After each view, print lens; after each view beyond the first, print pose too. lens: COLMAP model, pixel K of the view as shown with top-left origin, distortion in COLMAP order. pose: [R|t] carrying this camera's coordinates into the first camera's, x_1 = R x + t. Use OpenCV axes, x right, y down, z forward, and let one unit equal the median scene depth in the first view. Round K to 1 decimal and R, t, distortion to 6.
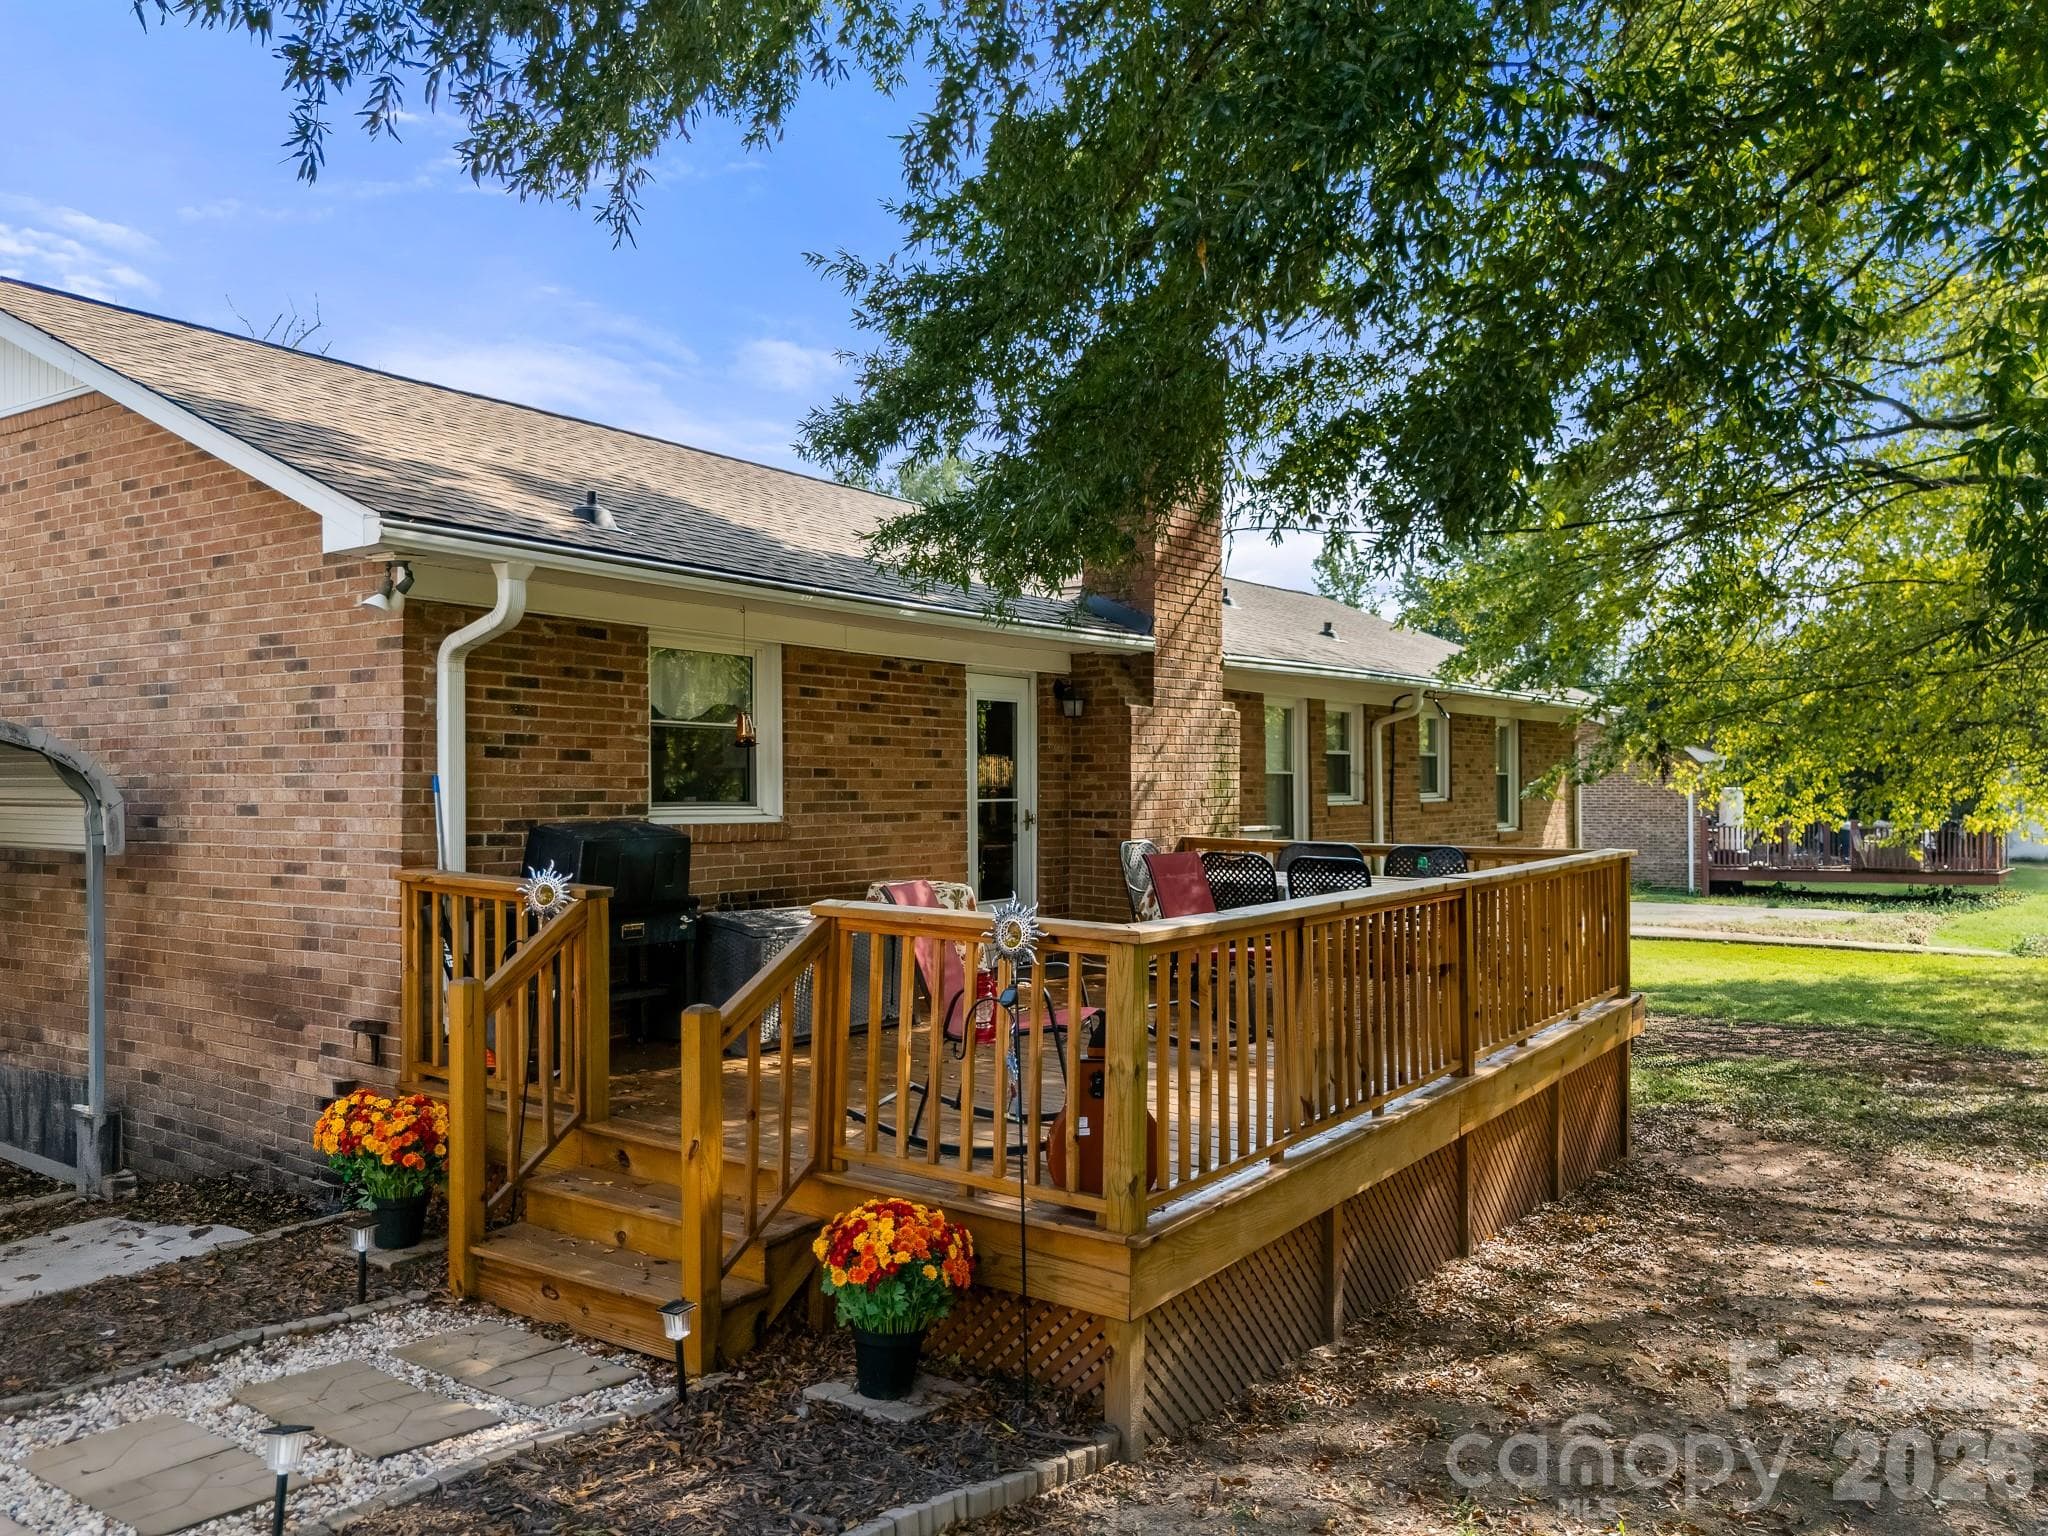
lens RADIAL K [[1543.2, 0, 1017.7], [0, 1543.2, 758.9], [0, 0, 1]] dist [-0.001701, -0.000108]
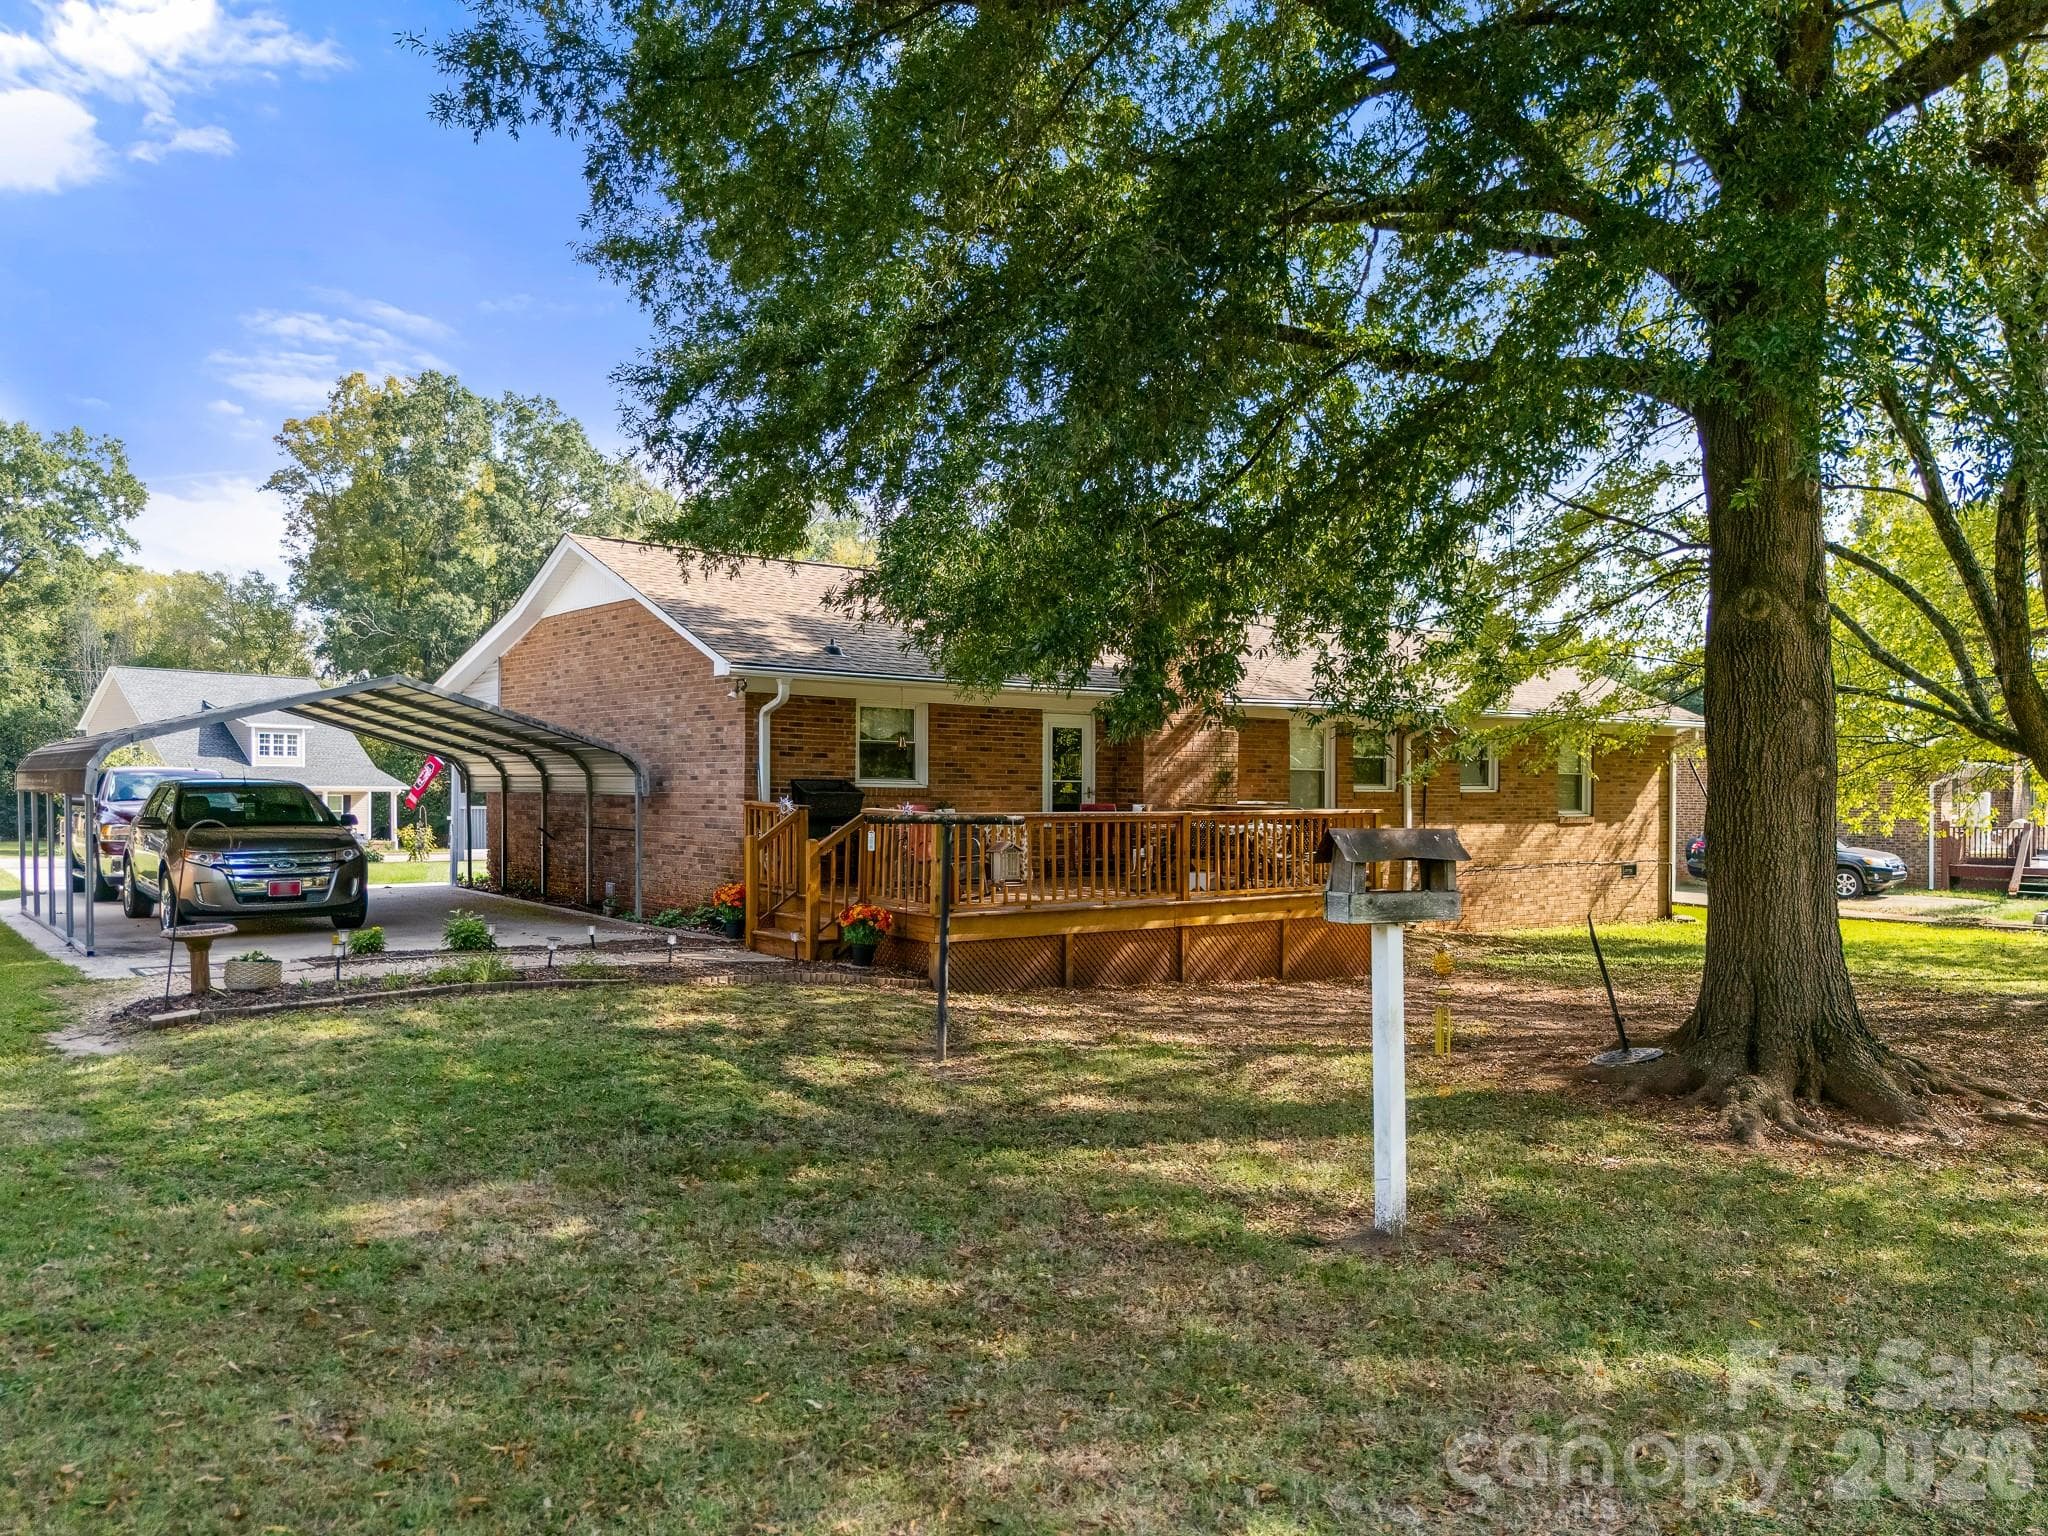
lens RADIAL K [[1543.2, 0, 1025.3], [0, 1543.2, 774.9], [0, 0, 1]] dist [-0.001701, -0.000108]
pose [[0.951930, 0.005371, -0.306268, 0.727663], [-0.003890, 0.999978, 0.005446, 0.013474], [0.306291, -0.003993, 0.951930, -1.129240]]
